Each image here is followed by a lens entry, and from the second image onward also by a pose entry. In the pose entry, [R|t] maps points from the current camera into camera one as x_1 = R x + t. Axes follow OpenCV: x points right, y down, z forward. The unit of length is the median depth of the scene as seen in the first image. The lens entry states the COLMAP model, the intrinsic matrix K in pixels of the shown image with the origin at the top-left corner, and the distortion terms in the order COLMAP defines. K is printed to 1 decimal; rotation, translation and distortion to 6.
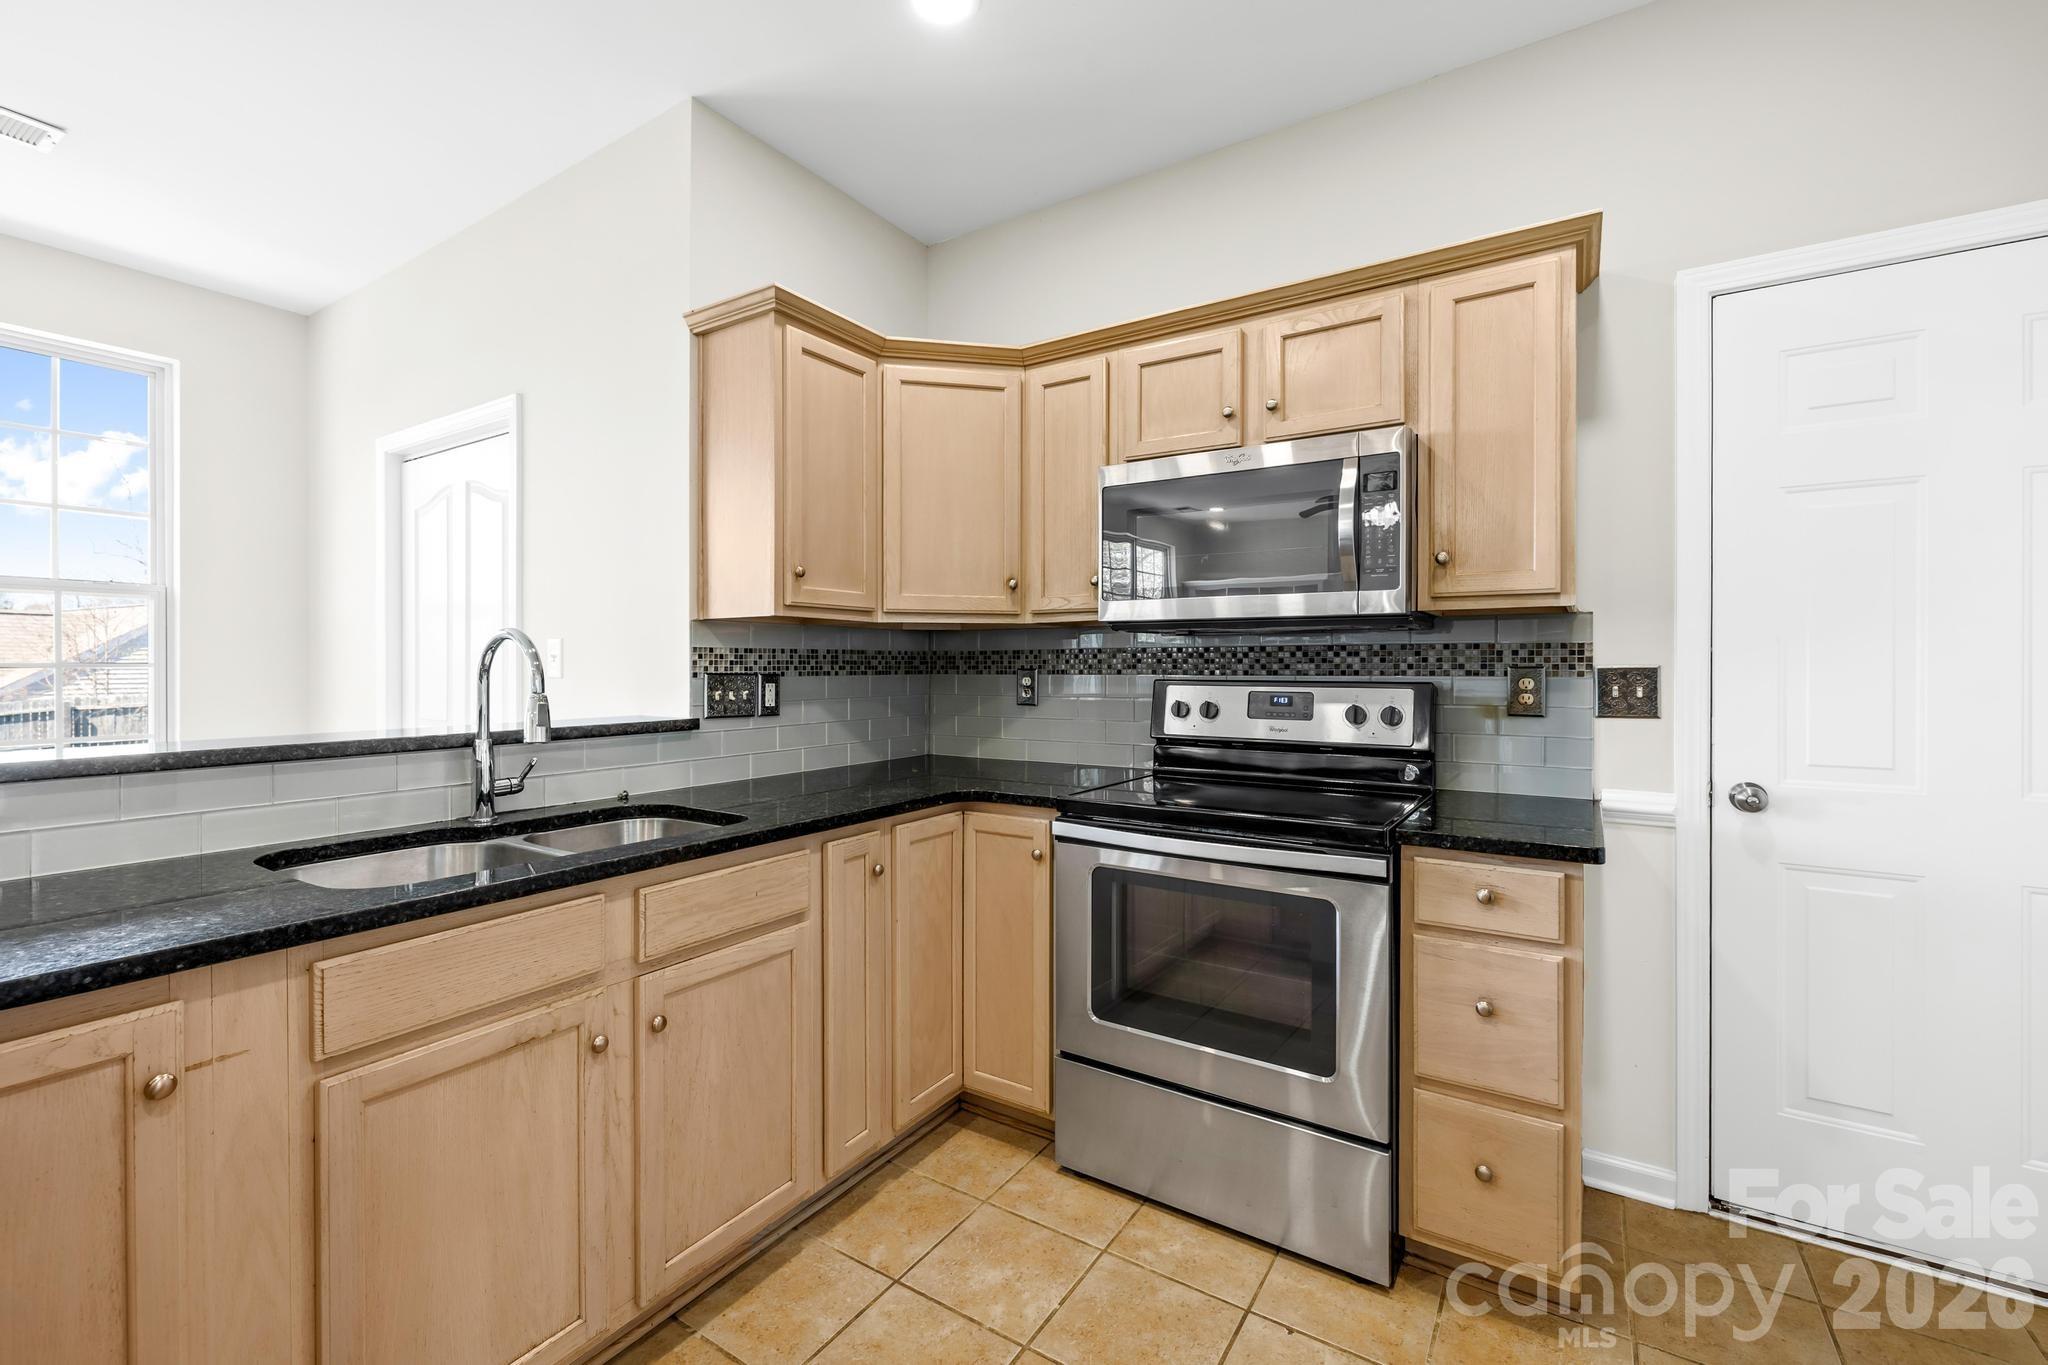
lens RADIAL K [[868.3, 0, 1005.3], [0, 868.3, 671.8], [0, 0, 1]] dist [0.000315, -0.000553]
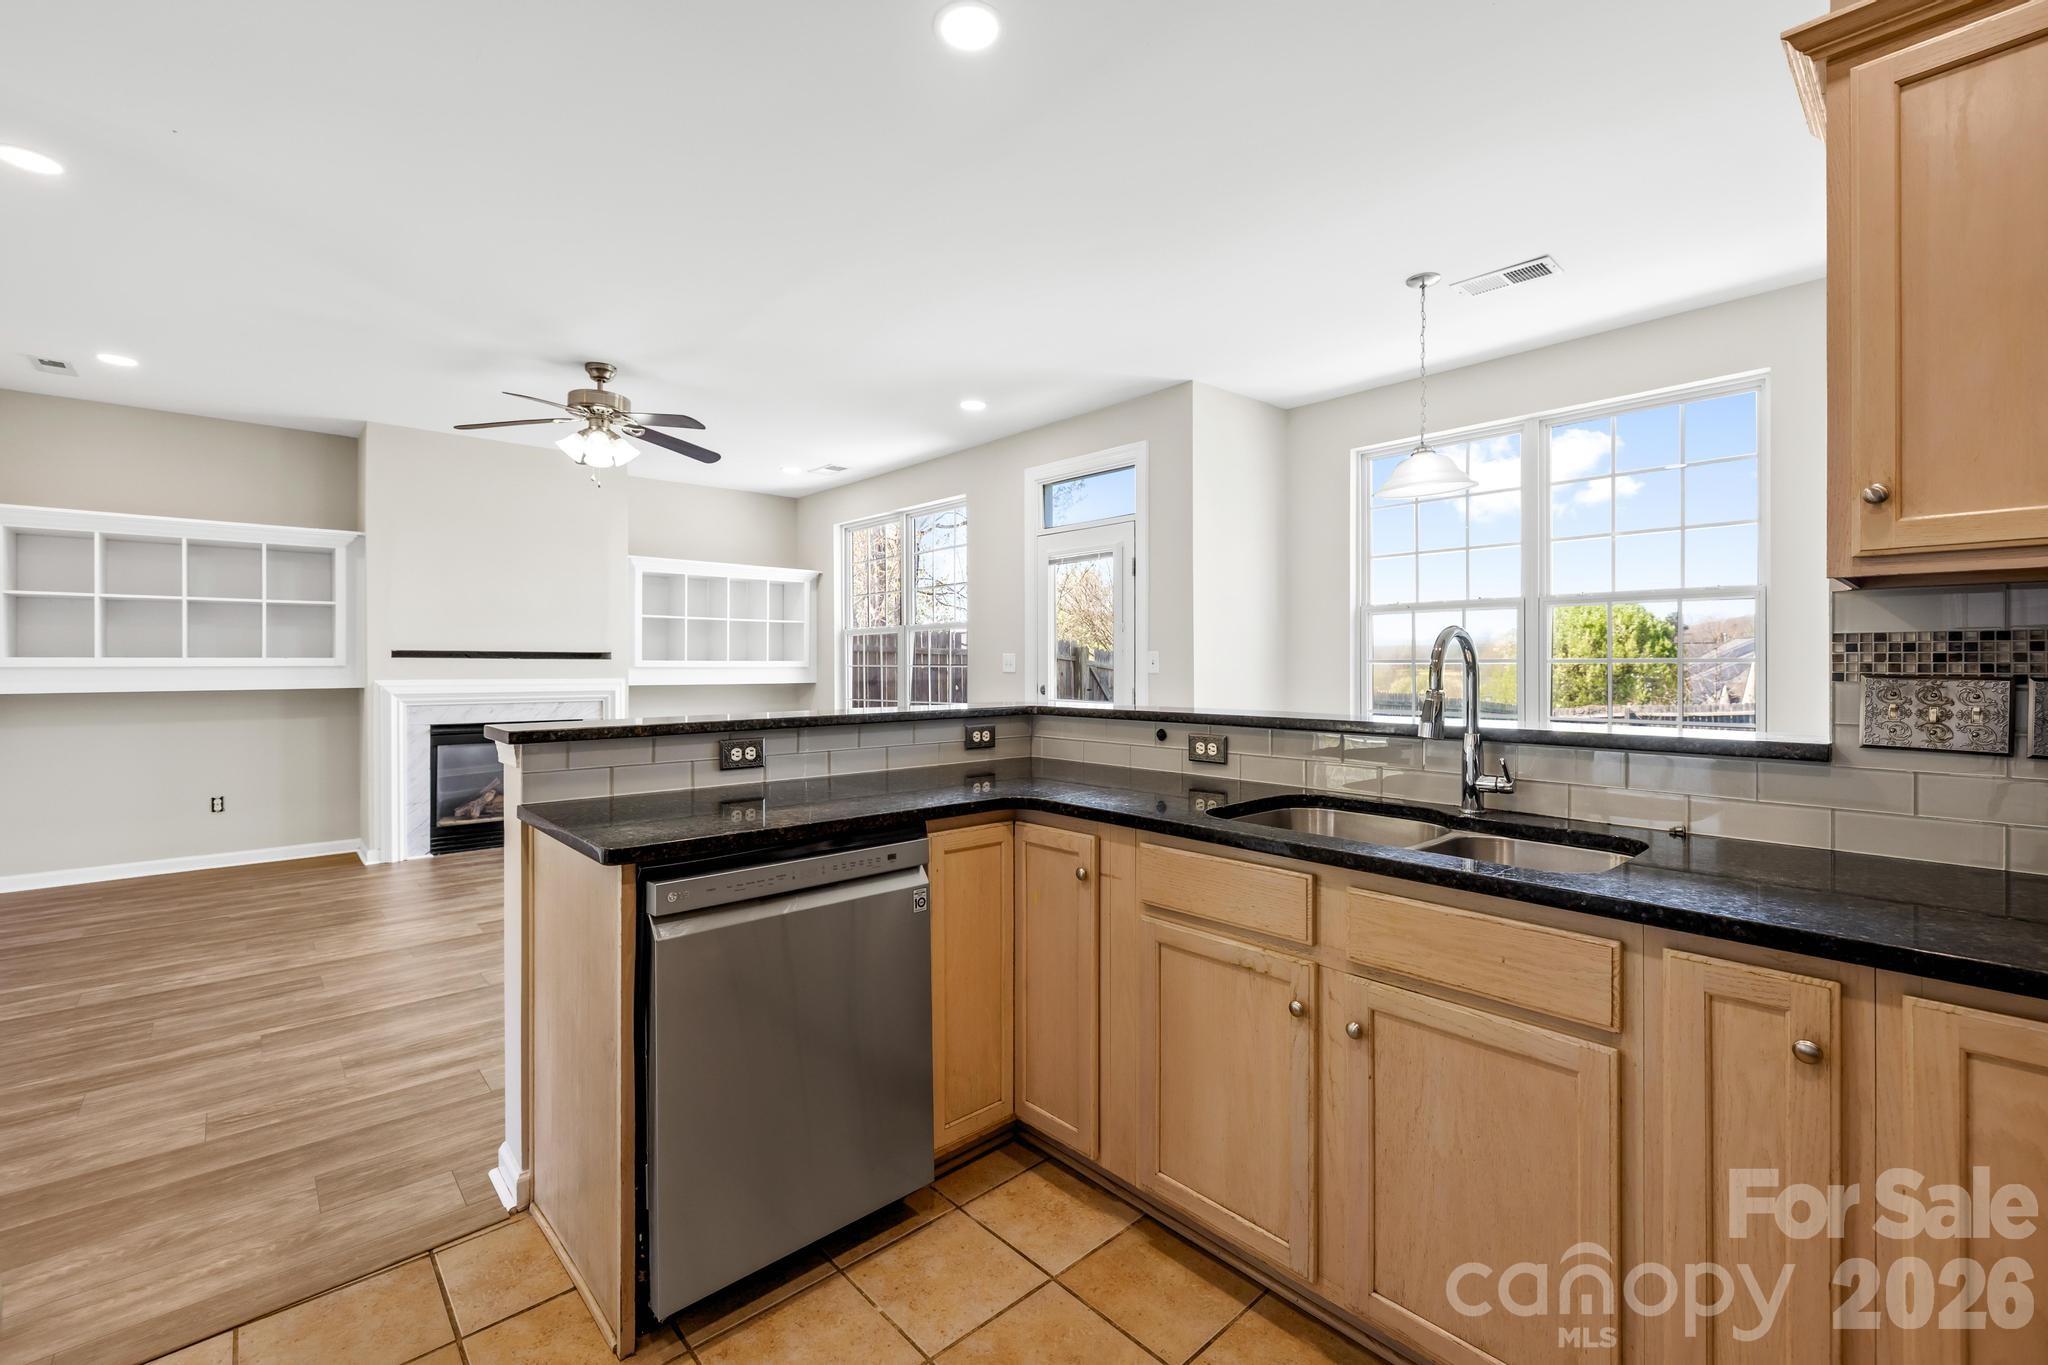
lens RADIAL K [[868.3, 0, 1016.3], [0, 868.3, 665.4], [0, 0, 1]] dist [0.000315, -0.000553]
pose [[-0.257606, 0.005670, -0.966233, 0.438322], [-0.005649, 0.999957, 0.007374, -0.006383], [0.966233, 0.007358, -0.257563, 0.605034]]
